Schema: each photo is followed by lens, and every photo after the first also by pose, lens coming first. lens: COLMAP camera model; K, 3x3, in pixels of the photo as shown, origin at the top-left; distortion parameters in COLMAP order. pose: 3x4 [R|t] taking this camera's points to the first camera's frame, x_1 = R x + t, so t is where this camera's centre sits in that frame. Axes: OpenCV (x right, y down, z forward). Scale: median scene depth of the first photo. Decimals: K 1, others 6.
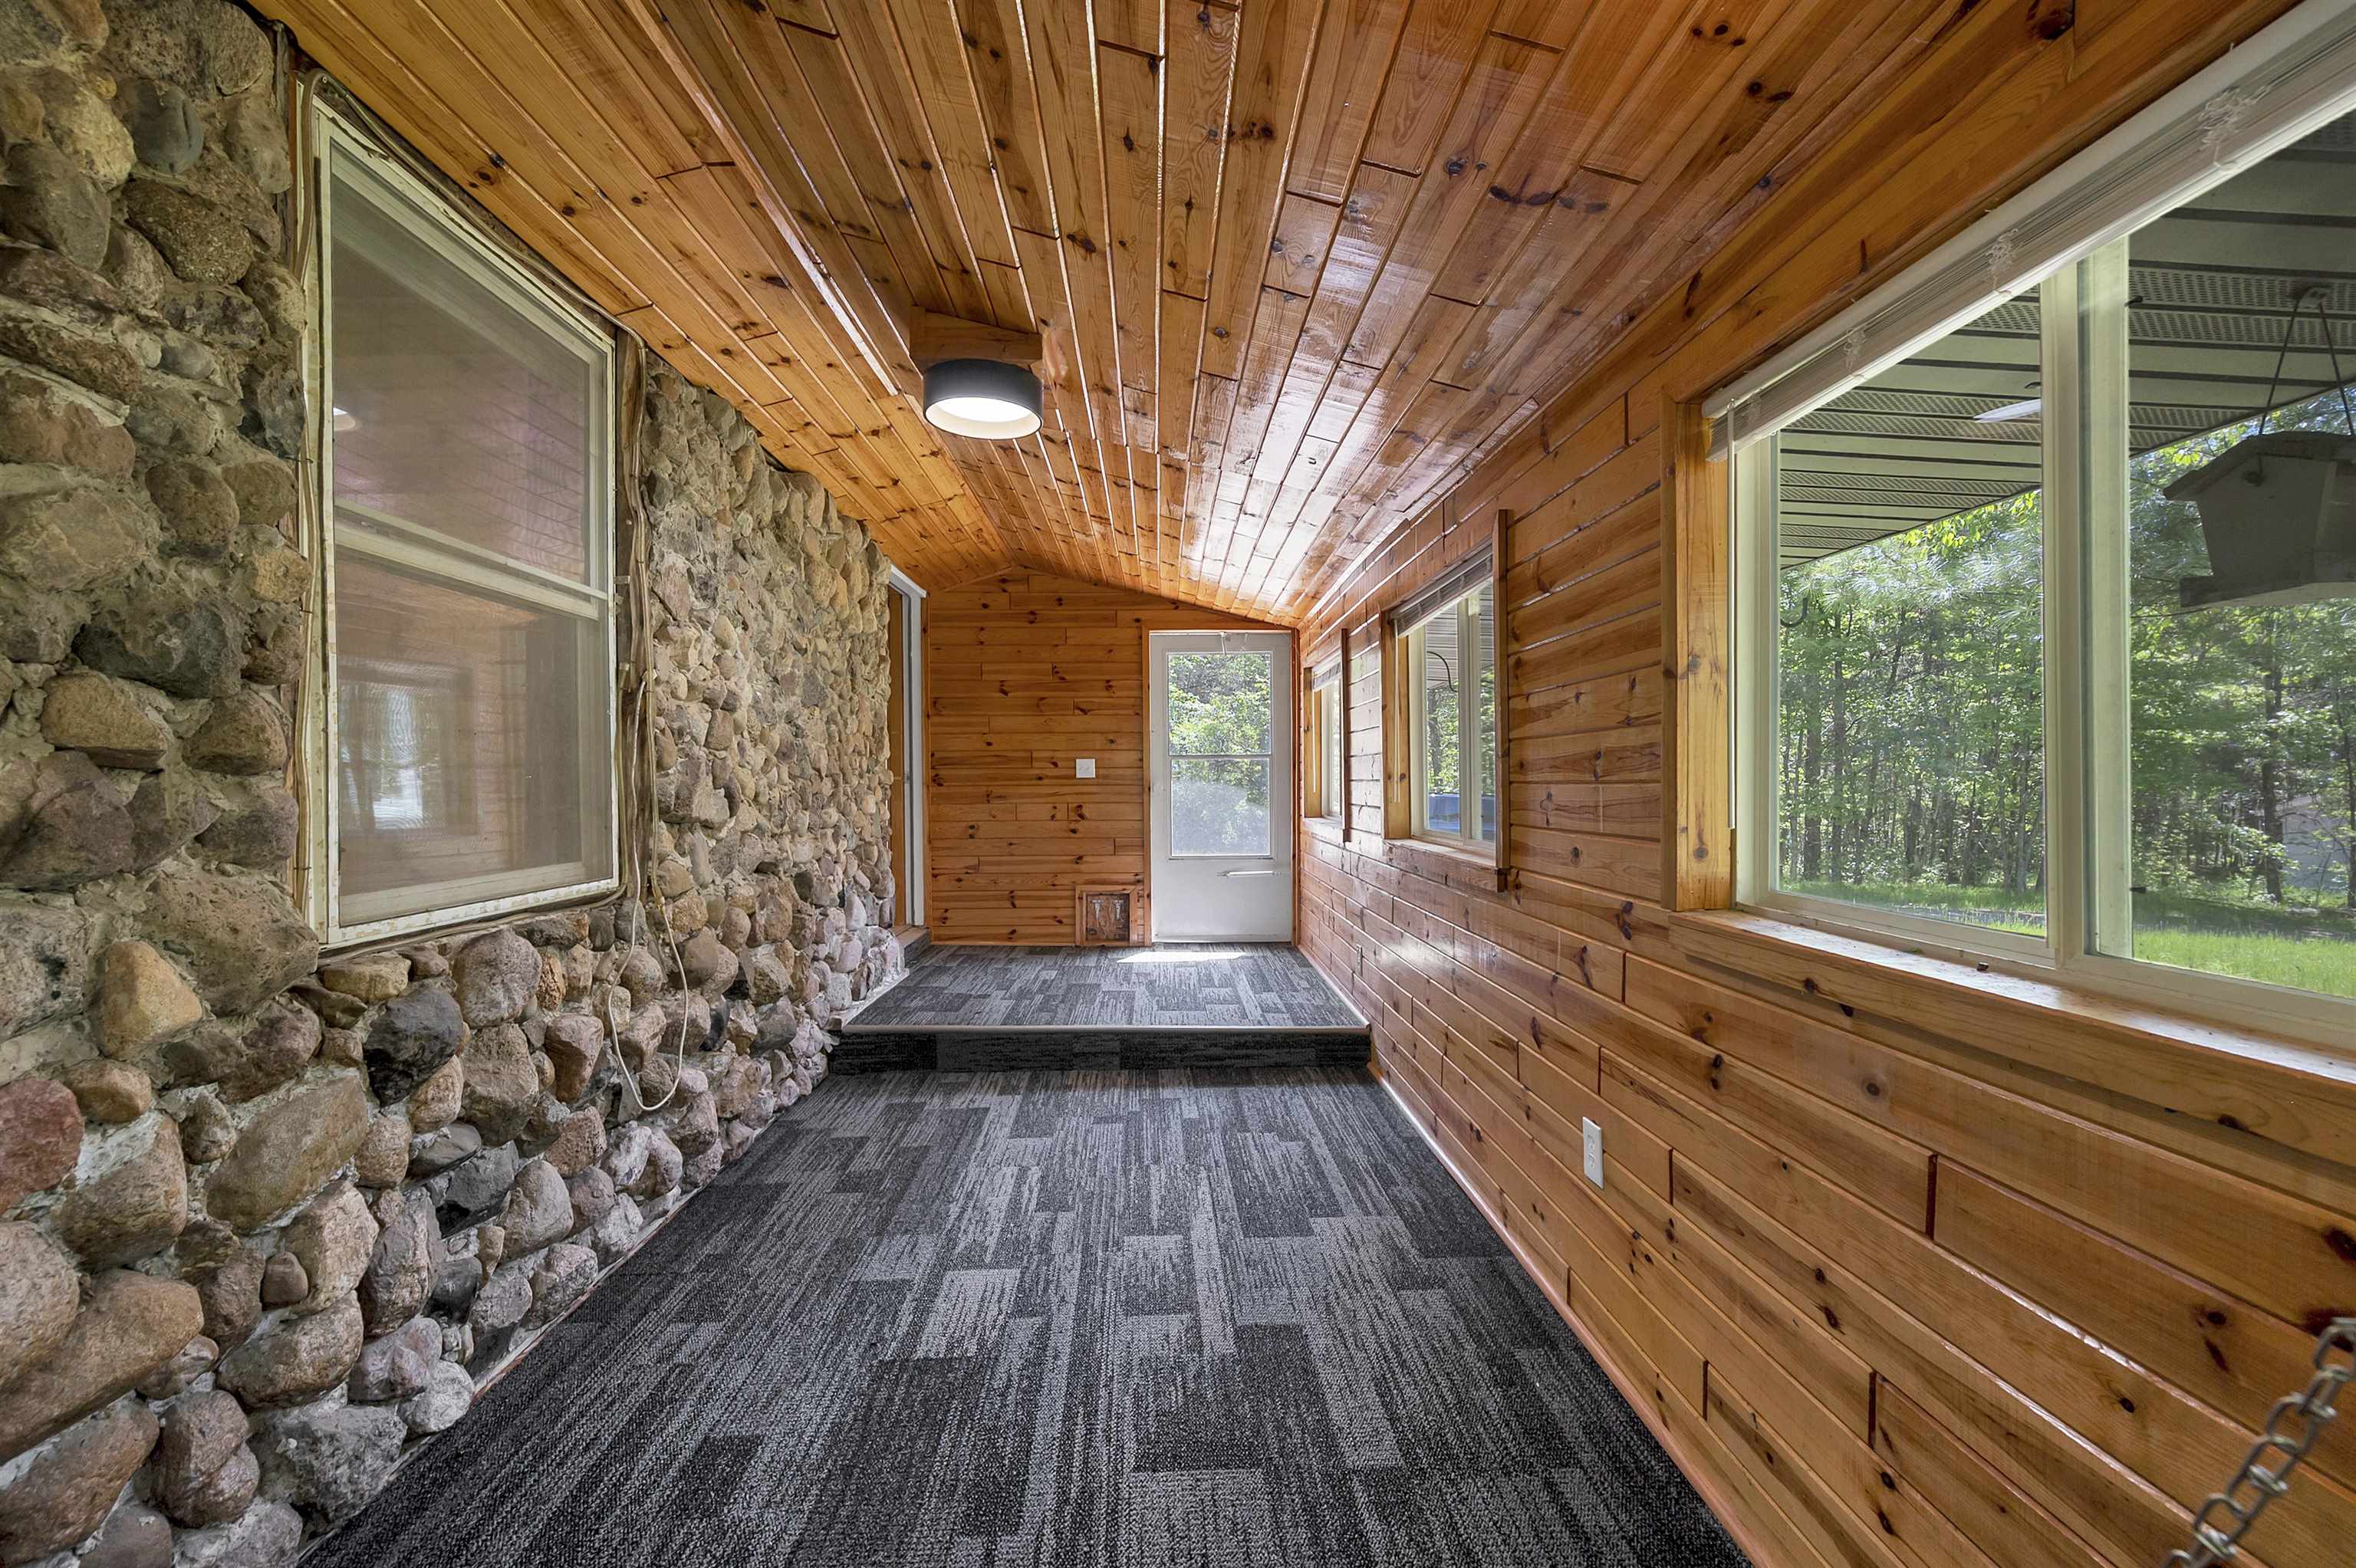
lens RADIAL K [[957.3, 0, 1182.7], [0, 957.3, 794.2], [0, 0, 1]] dist [-0.002014, -0.000228]
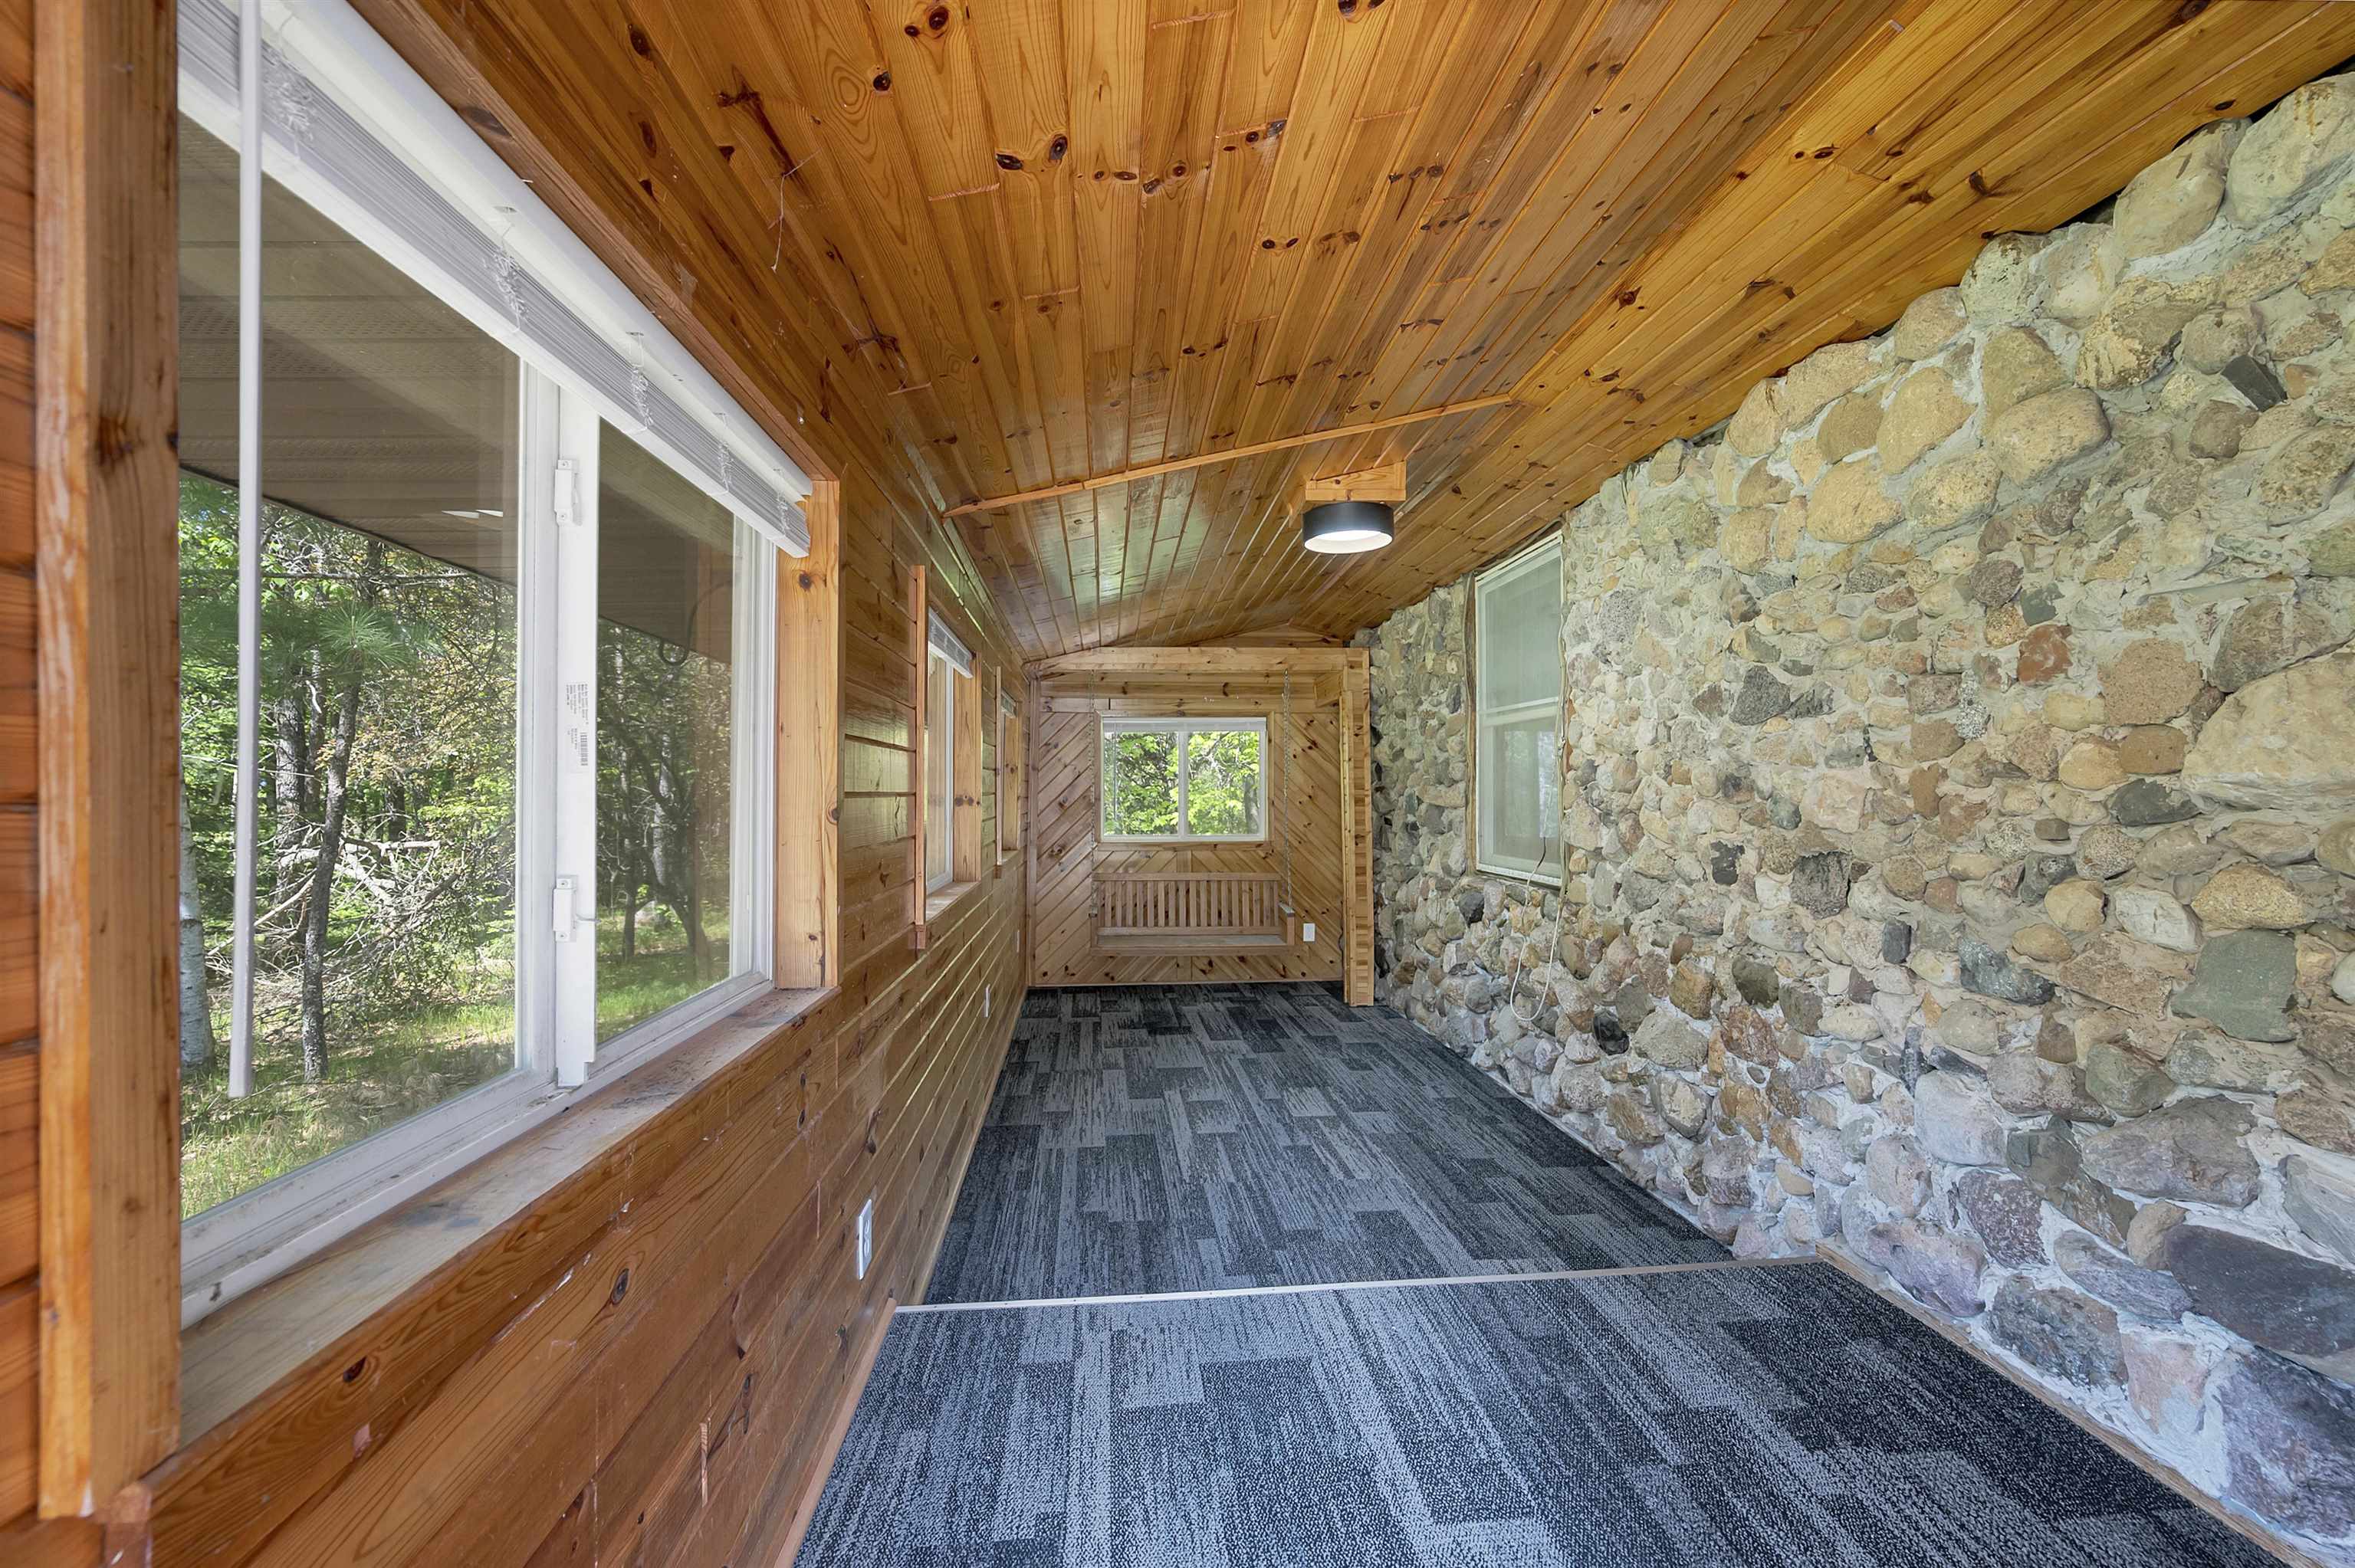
lens RADIAL K [[956.9, 0, 1182.2], [0, 956.9, 794.1], [0, 0, 1]] dist [-0.002014, -0.000228]
pose [[-0.998807, 0.008333, -0.048112, 0.090218], [0.007551, 0.999837, 0.016414, -0.078661], [0.048240, 0.016031, -0.998707, 2.500971]]
